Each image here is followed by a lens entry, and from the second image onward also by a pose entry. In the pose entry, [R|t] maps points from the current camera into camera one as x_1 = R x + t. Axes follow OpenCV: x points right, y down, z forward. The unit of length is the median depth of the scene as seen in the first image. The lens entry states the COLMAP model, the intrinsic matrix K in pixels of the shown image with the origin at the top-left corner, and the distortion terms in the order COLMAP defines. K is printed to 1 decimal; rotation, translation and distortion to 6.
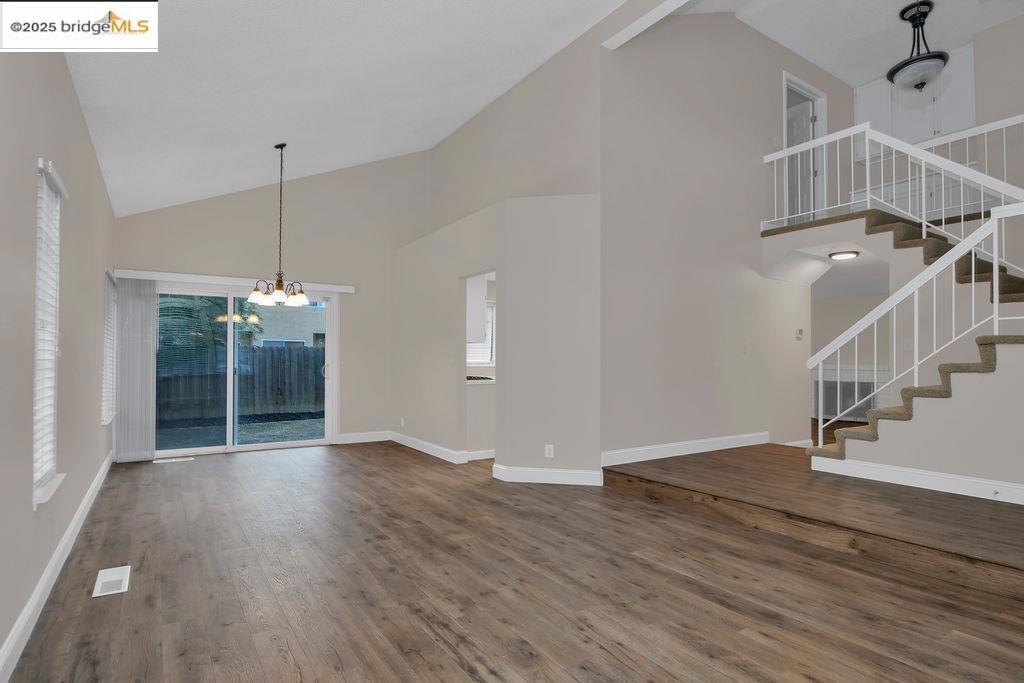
lens RADIAL K [[546.1, 0, 526.9], [0, 546.1, 358.2], [0, 0, 1]] dist [-0.018652, 0.002078]
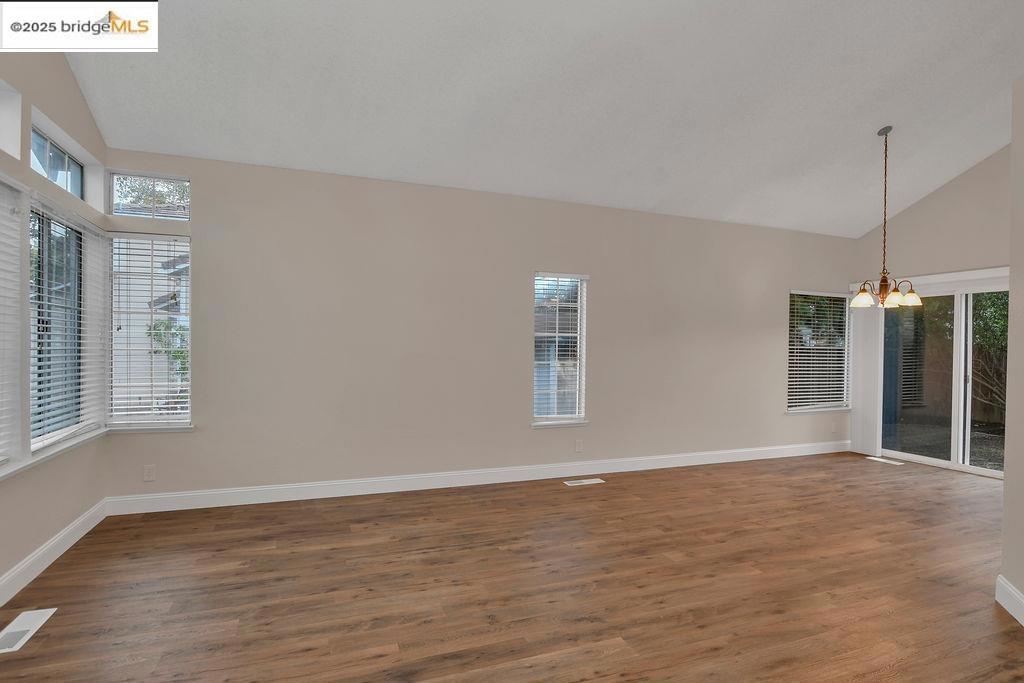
lens RADIAL K [[546.1, 0, 523.8], [0, 546.1, 354.0], [0, 0, 1]] dist [-0.018652, 0.002078]
pose [[-0.214854, 0.009552, -0.976599, 0.702833], [-0.007806, 0.999903, 0.011497, -0.030704], [0.976615, 0.010094, -0.214759, 0.761921]]
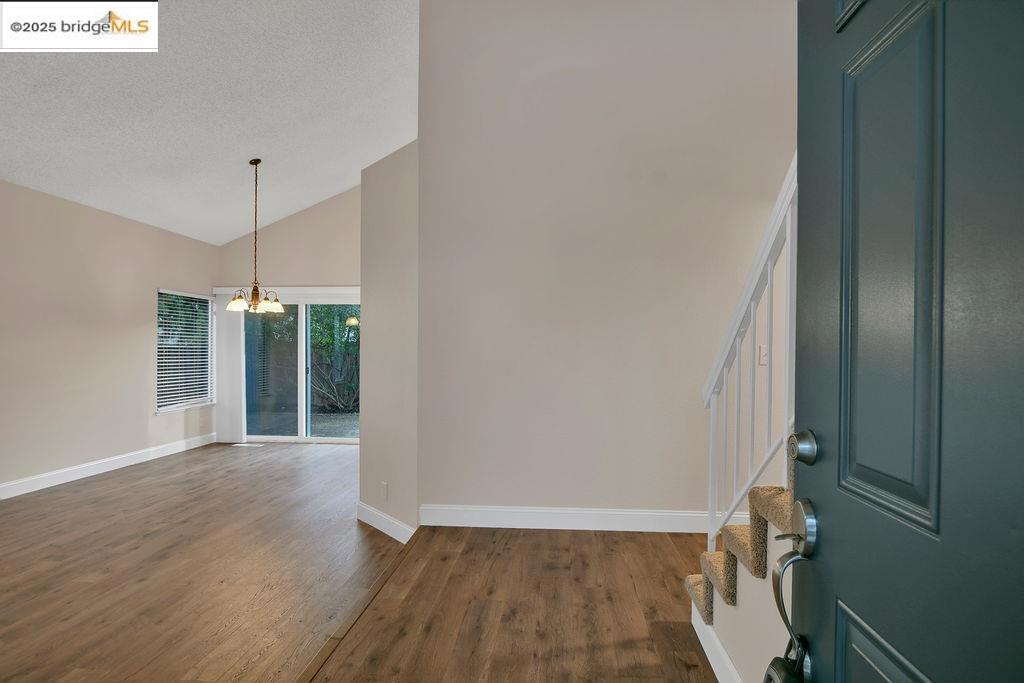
lens RADIAL K [[546.1, 0, 527.9], [0, 546.1, 354.7], [0, 0, 1]] dist [-0.018652, 0.002078]
pose [[0.790375, 0.008838, -0.612559, 0.777927], [-0.001701, 0.999924, 0.012233, -0.034807], [0.612620, -0.008627, 0.790330, 0.607639]]
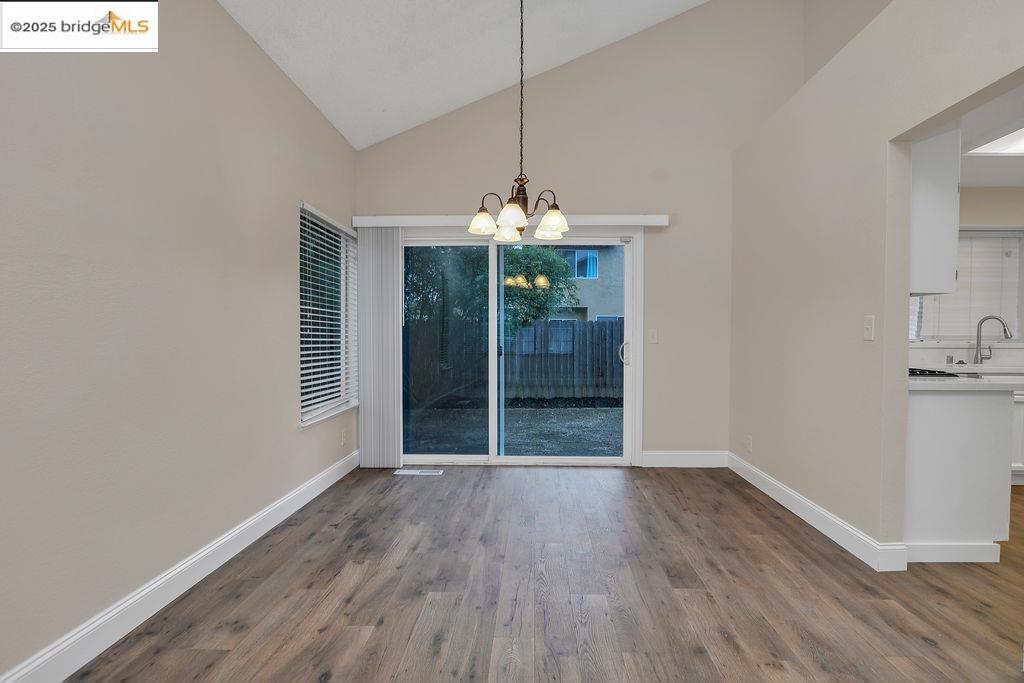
lens RADIAL K [[546.1, 0, 527.6], [0, 546.1, 352.3], [0, 0, 1]] dist [-0.018652, 0.002078]
pose [[0.820438, 0.013502, -0.571576, -0.157902], [0.004197, 0.999552, 0.029636, 0.008080], [0.571720, -0.026713, 0.820013, 0.676428]]
